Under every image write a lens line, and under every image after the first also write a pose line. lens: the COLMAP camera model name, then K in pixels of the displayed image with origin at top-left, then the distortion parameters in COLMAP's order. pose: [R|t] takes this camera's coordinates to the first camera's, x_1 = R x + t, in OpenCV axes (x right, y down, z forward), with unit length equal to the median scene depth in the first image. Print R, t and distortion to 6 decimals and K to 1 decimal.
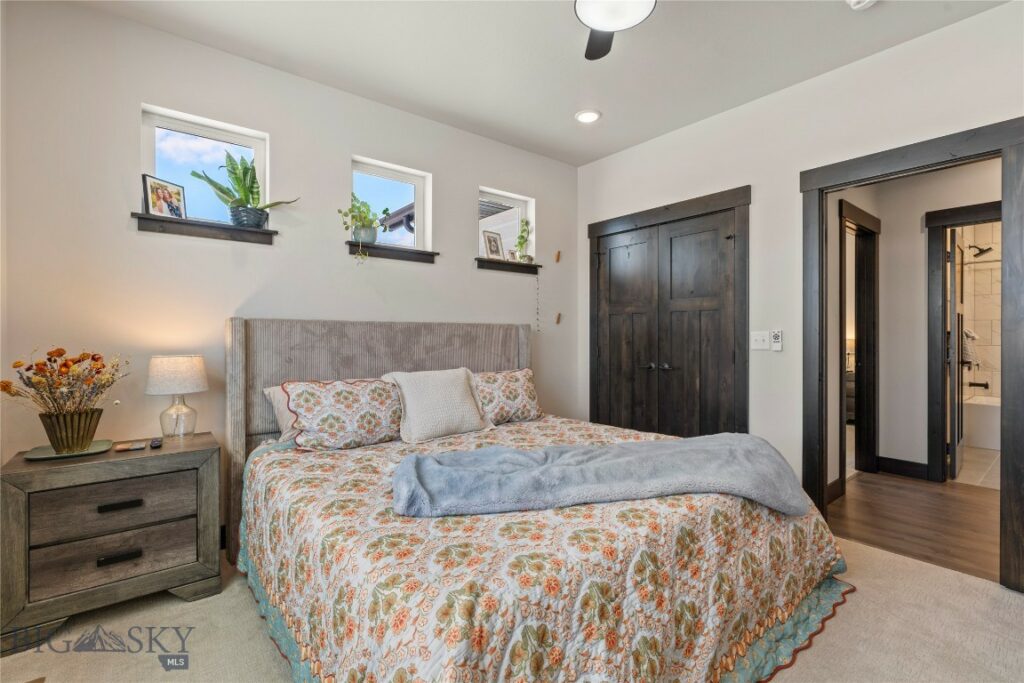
lens RADIAL K [[462.3, 0, 508.8], [0, 462.3, 338.9], [0, 0, 1]] dist [-0.007872, 0.000038]
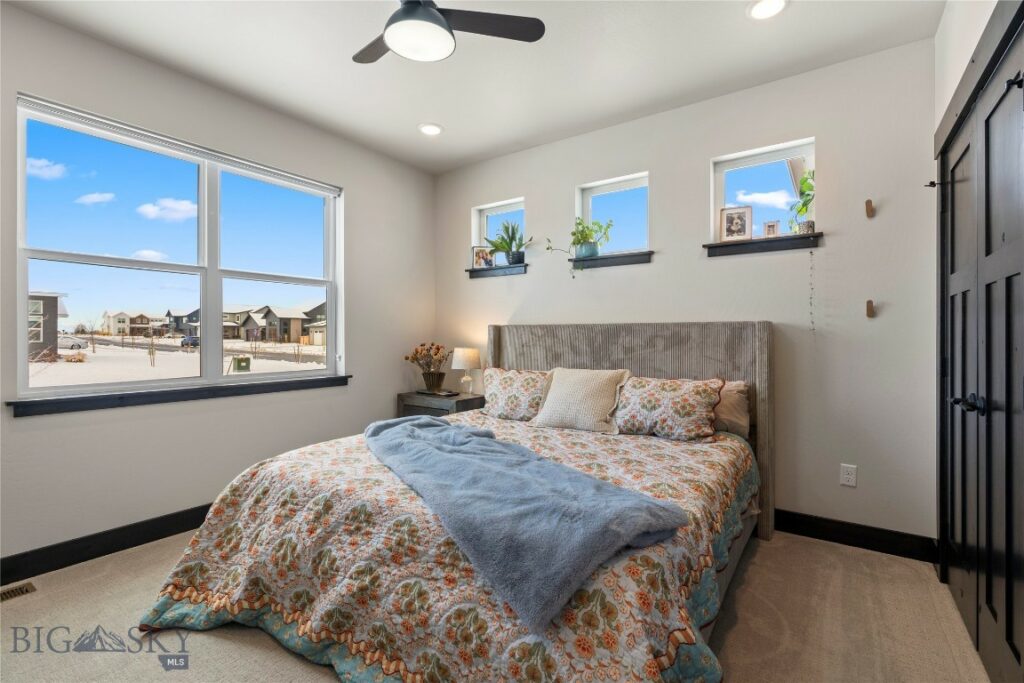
lens RADIAL K [[462.3, 0, 514.0], [0, 462.3, 338.4], [0, 0, 1]] dist [-0.007872, 0.000038]
pose [[0.277227, 0.004287, -0.960795, 0.797432], [-0.008009, 0.999966, 0.002150, -0.003361], [0.960771, 0.007099, 0.277252, 0.526588]]
